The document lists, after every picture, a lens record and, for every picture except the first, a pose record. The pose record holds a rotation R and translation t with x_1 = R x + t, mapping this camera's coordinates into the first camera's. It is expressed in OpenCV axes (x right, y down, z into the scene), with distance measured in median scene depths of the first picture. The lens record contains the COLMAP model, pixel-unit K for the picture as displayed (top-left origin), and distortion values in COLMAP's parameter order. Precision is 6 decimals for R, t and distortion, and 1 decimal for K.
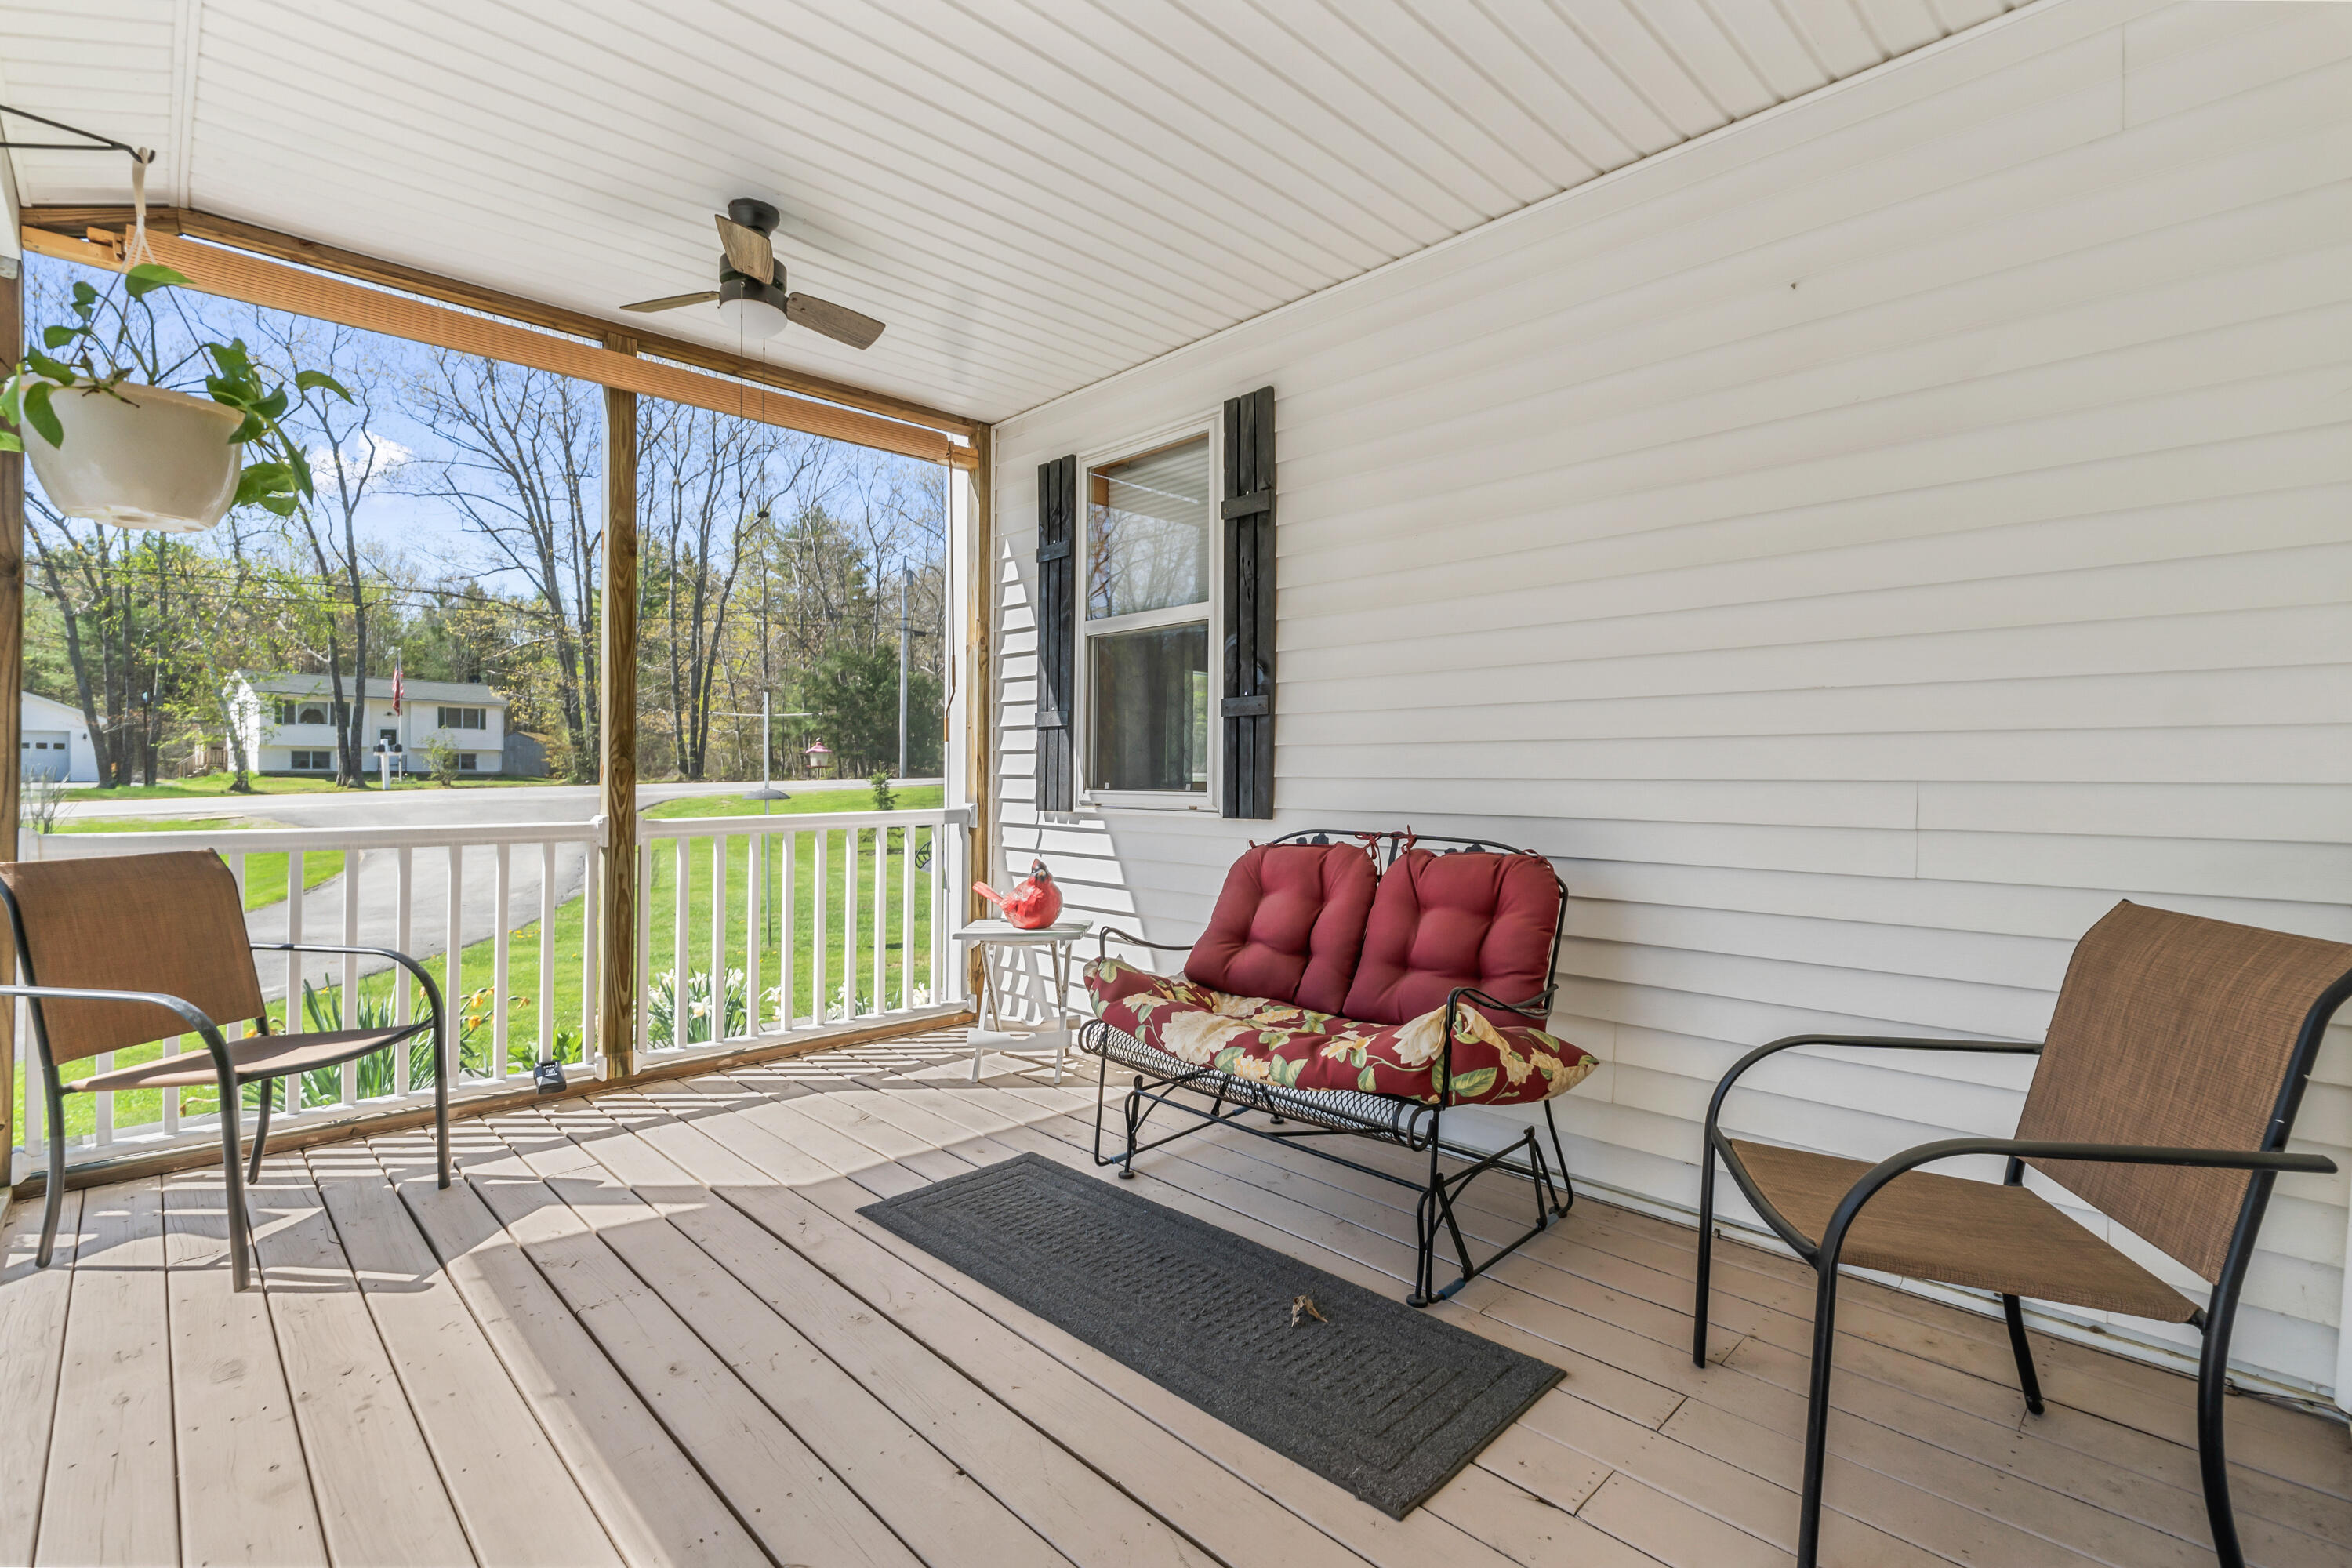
lens RADIAL K [[1082.1, 0, 1176.0], [0, 1082.1, 784.0], [0, 0, 1]] dist [-0.002757, -0.000395]
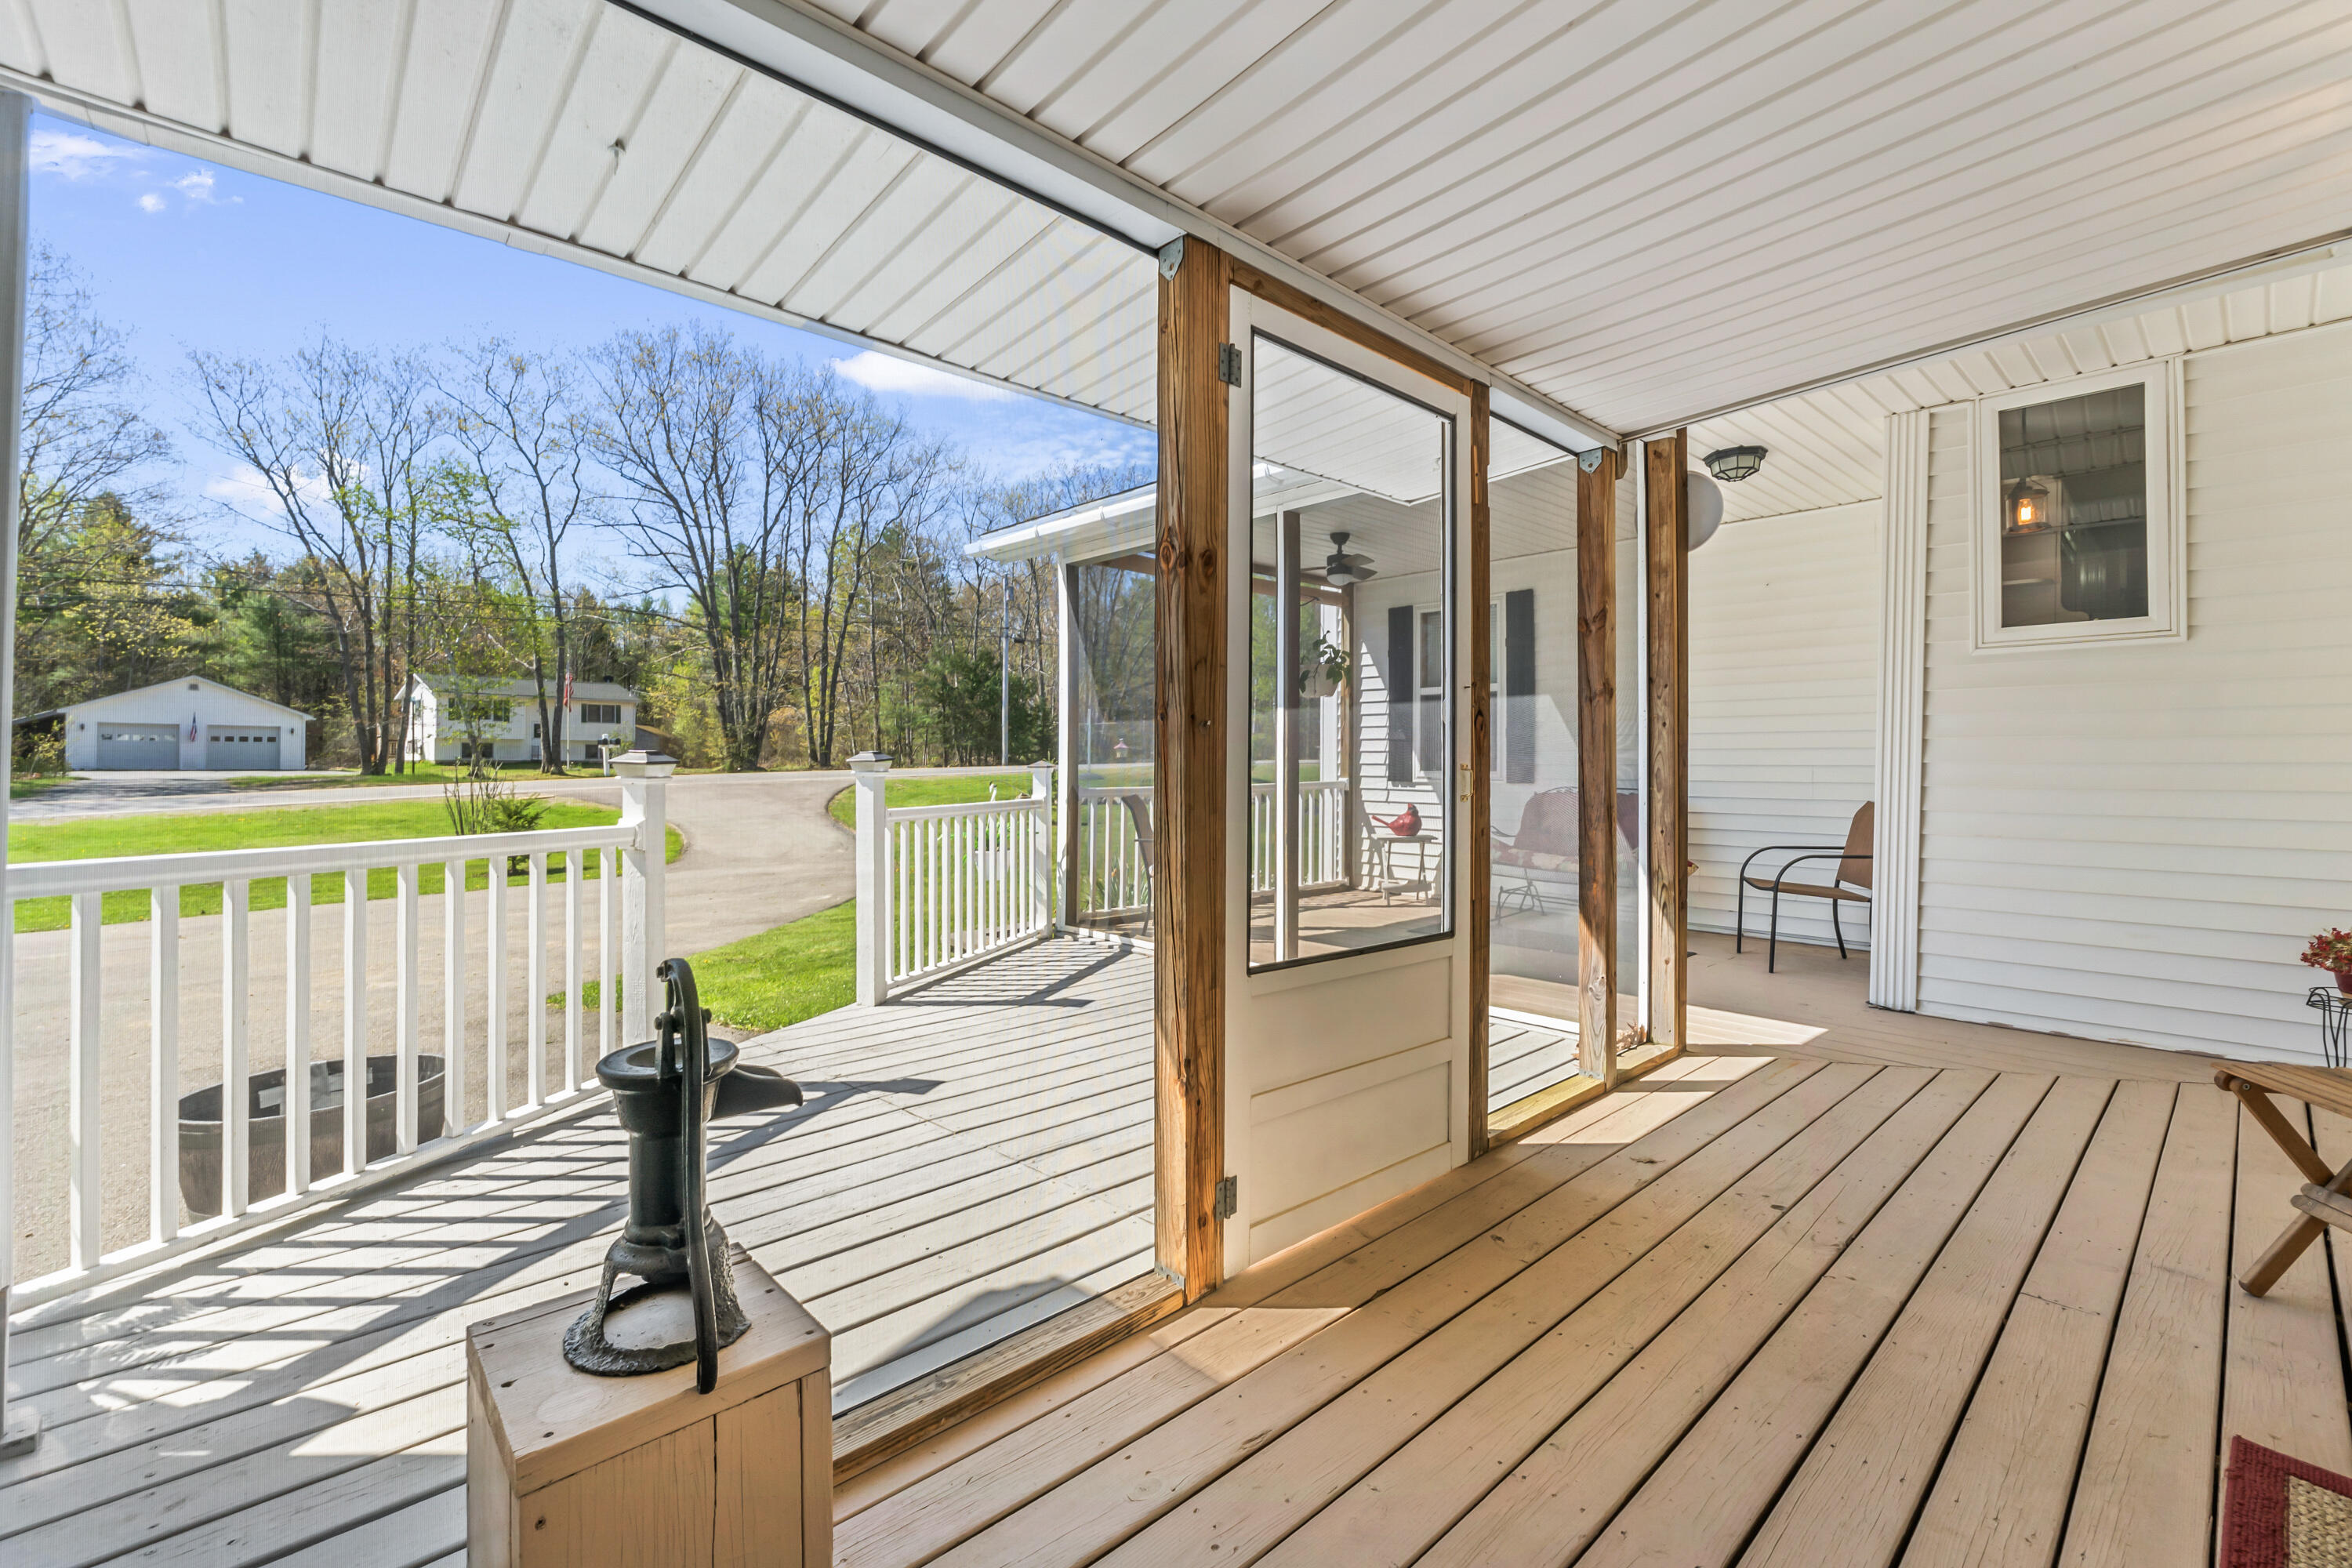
lens RADIAL K [[1008.2, 0, 1179.3], [0, 1008.2, 770.3], [0, 0, 1]] dist [-0.001104, -0.000406]
pose [[0.999878, -0.003133, -0.015314, -0.049708], [0.003143, 0.999995, 0.000671, 0.000179], [0.015312, -0.000719, 0.999883, -0.088492]]
